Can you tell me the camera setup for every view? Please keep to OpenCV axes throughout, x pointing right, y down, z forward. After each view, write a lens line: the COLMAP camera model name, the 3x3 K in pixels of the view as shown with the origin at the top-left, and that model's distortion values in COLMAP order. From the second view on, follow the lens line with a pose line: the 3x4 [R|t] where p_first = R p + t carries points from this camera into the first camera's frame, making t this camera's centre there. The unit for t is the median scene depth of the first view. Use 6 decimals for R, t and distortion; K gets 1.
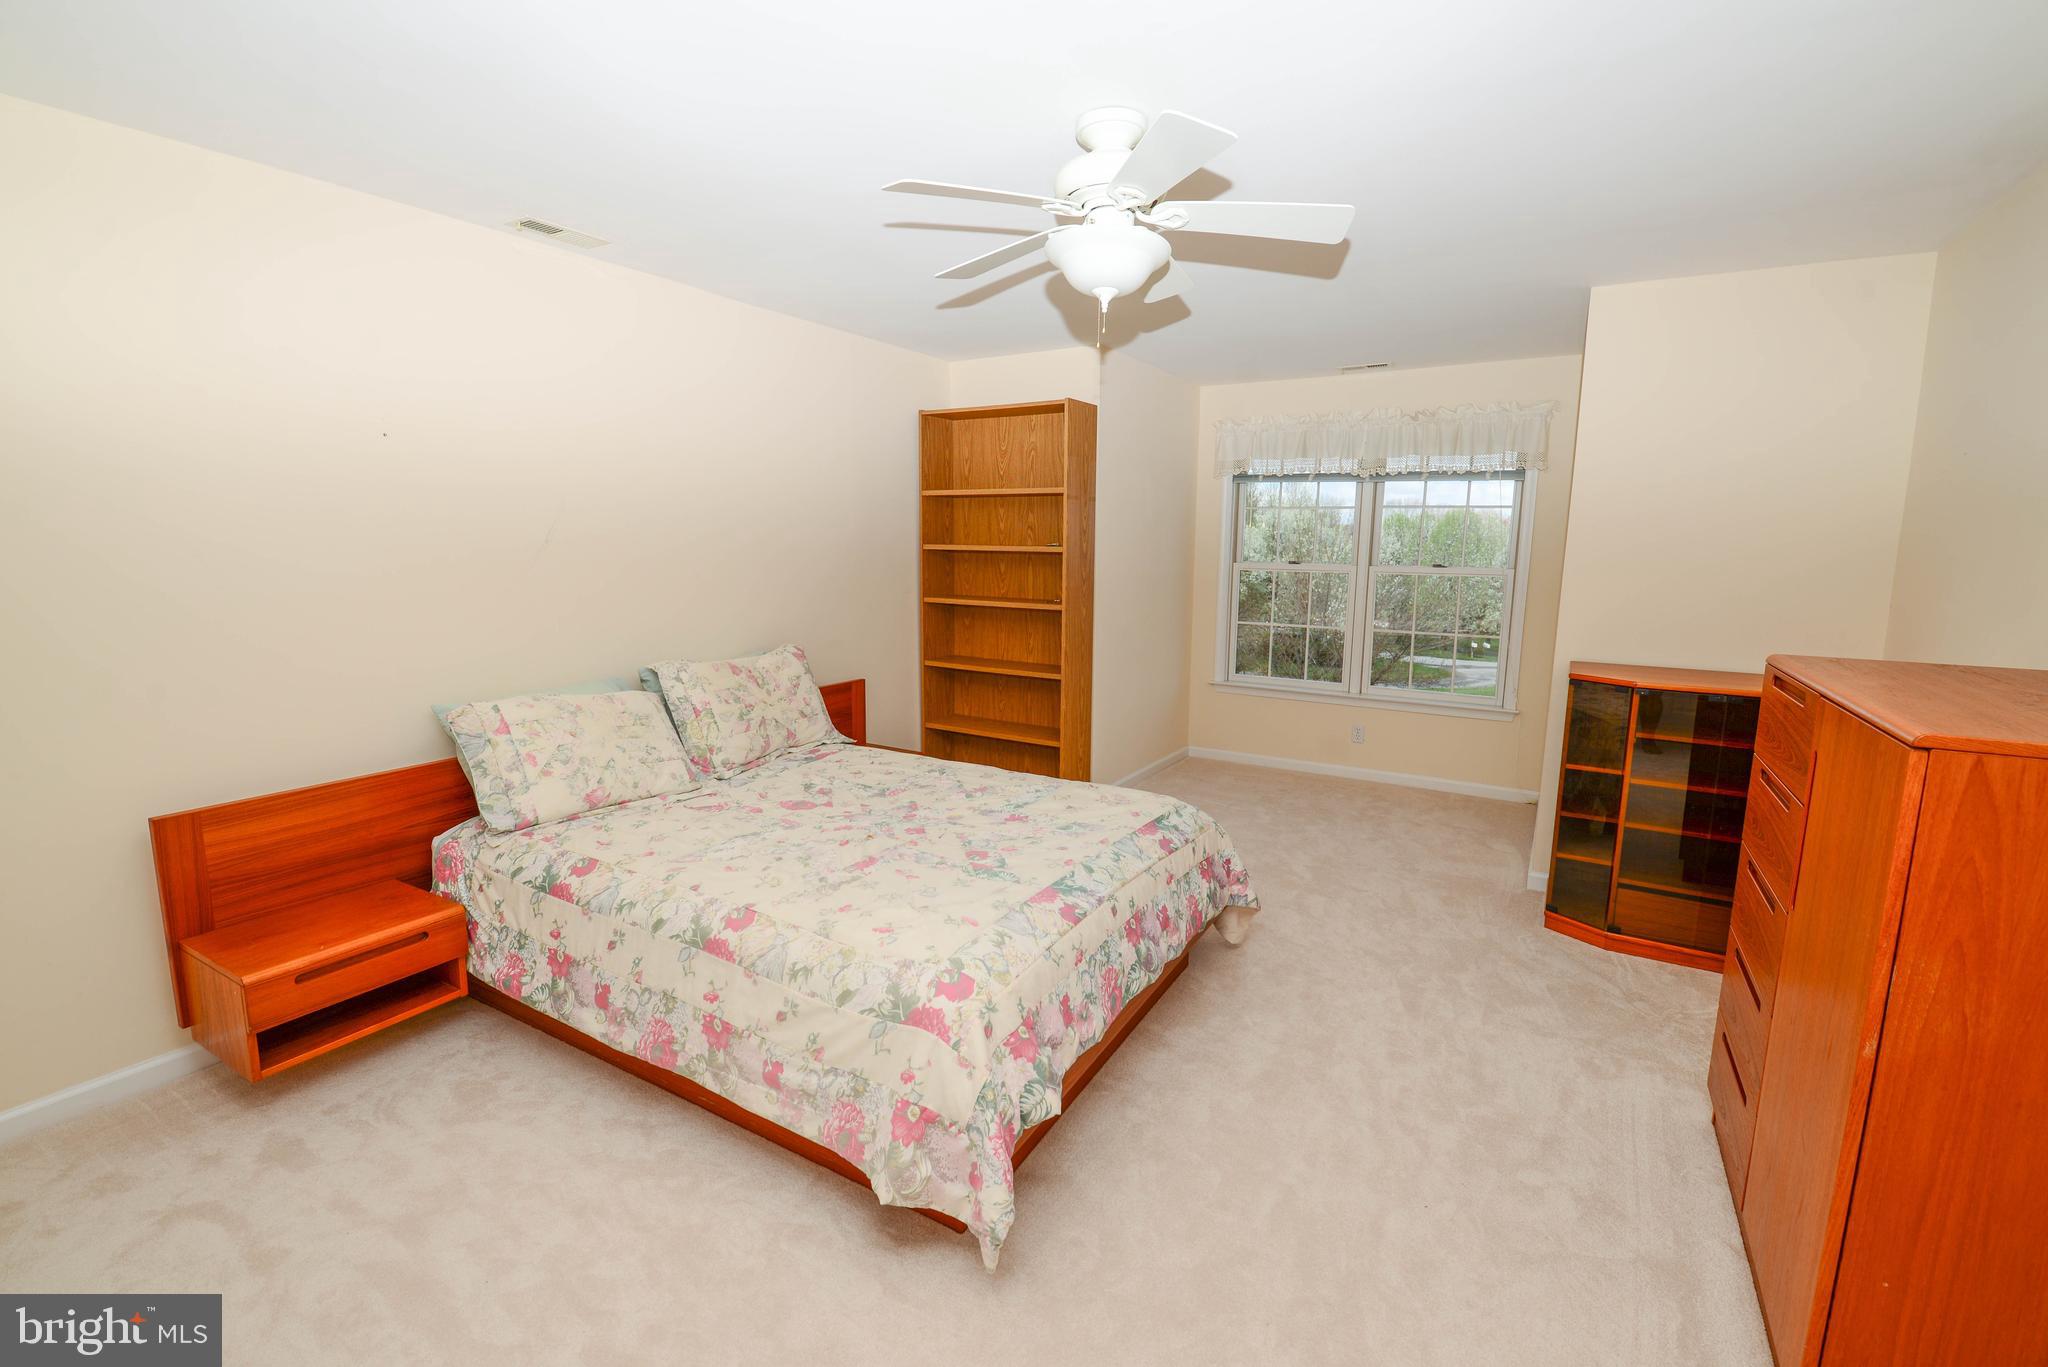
lens RADIAL K [[884.5, 0, 1030.7], [0, 884.5, 674.3], [0, 0, 1]] dist [-0.001225, -0.011439]
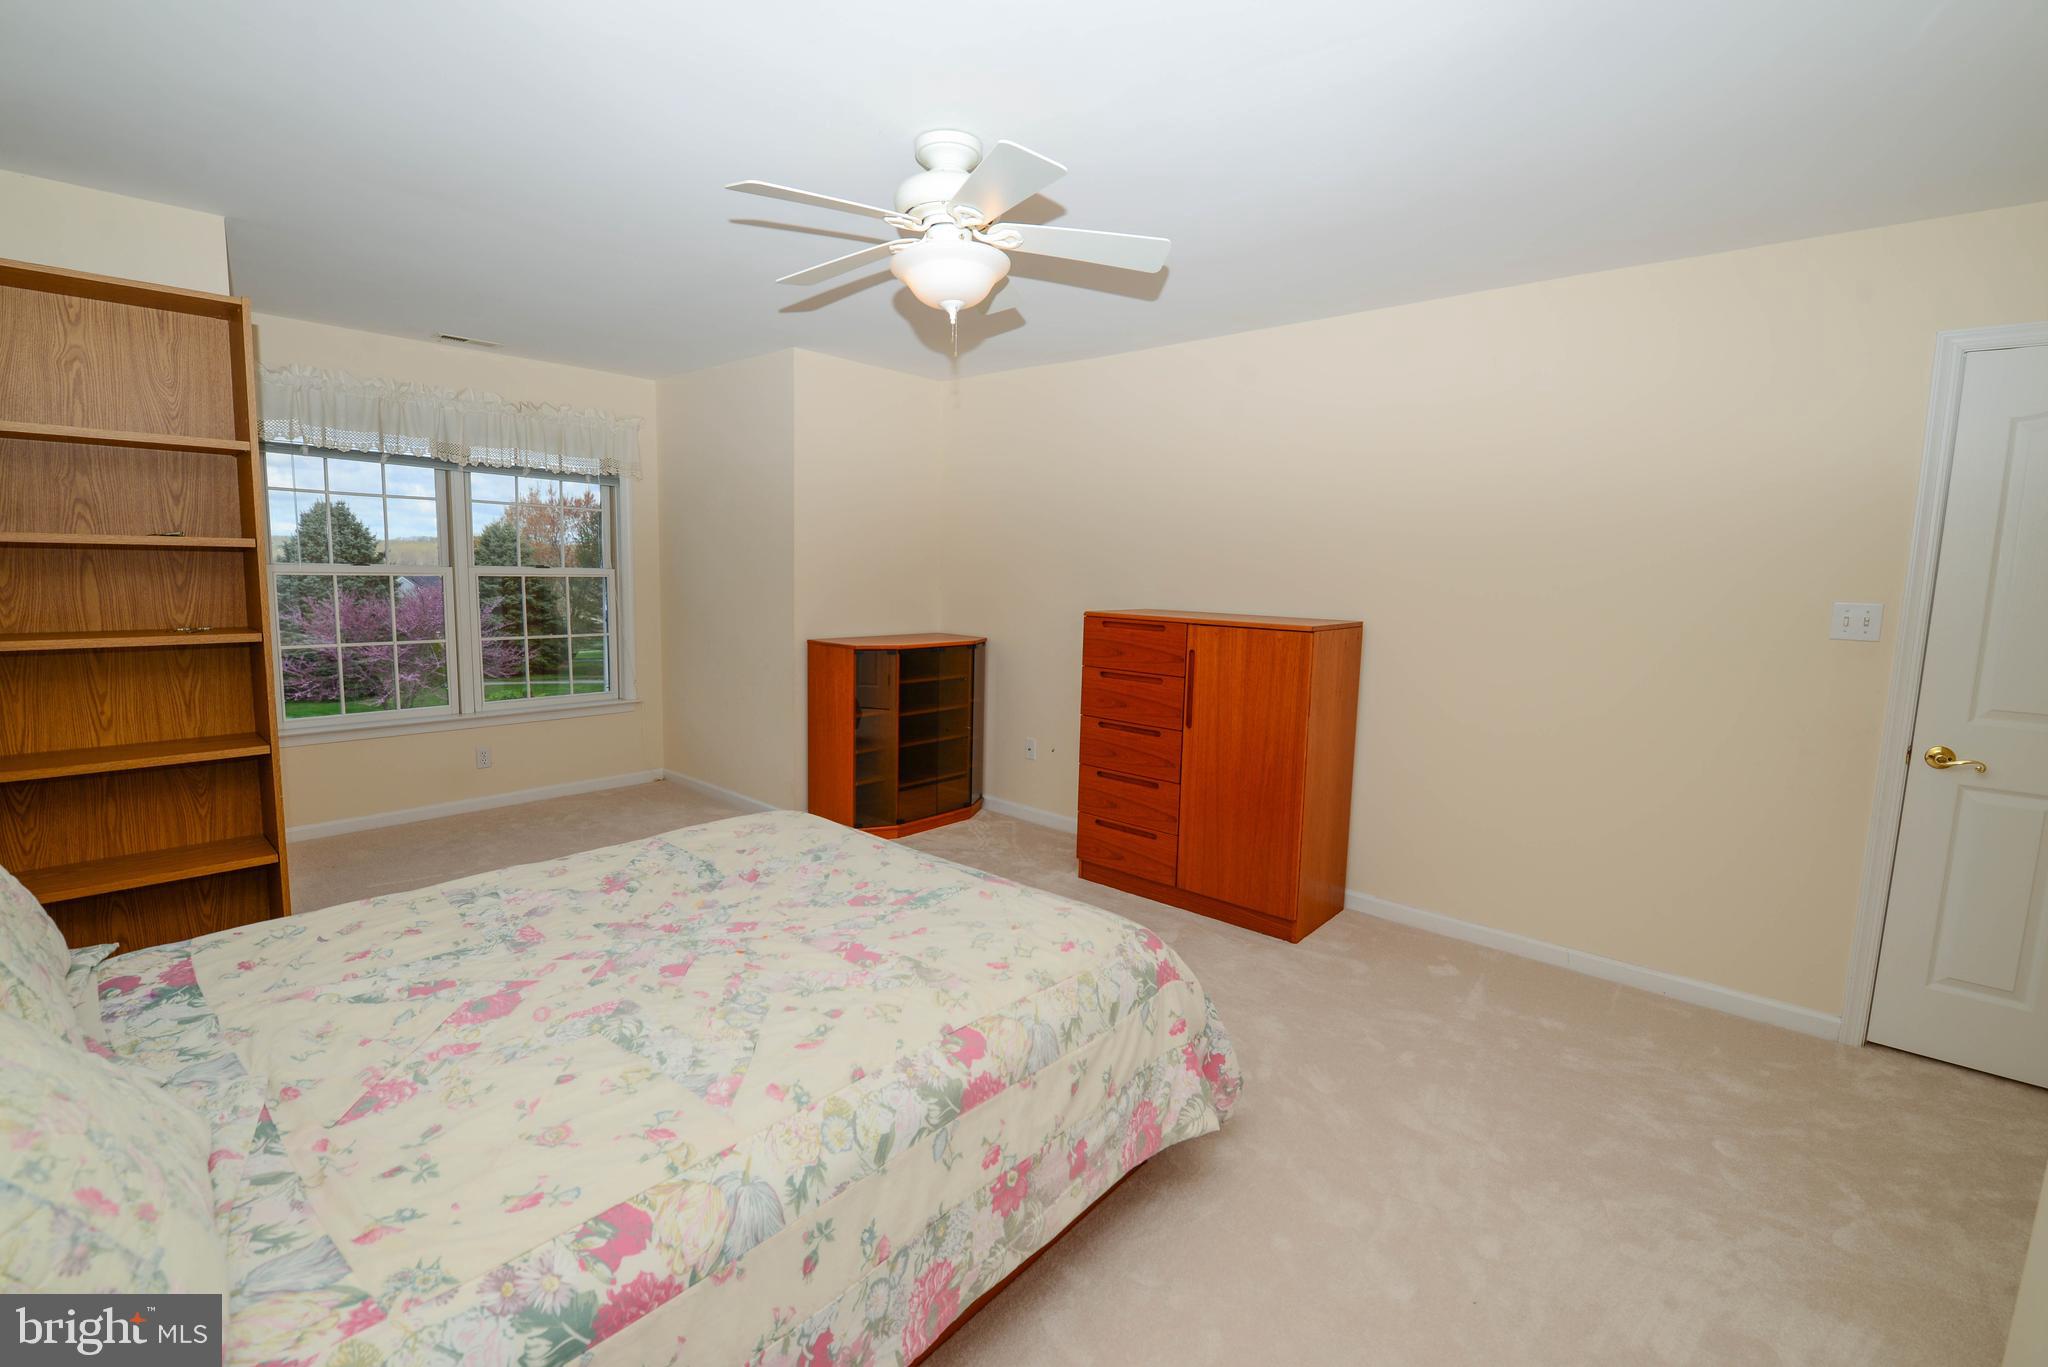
lens RADIAL K [[884.5, 0, 1030.7], [0, 884.5, 674.3], [0, 0, 1]] dist [-0.001225, -0.011439]
pose [[0.172339, -0.123569, 0.977256, -0.763049], [0.125064, 0.986817, 0.102722, -0.073782], [-0.977066, 0.104516, 0.185521, 0.593084]]
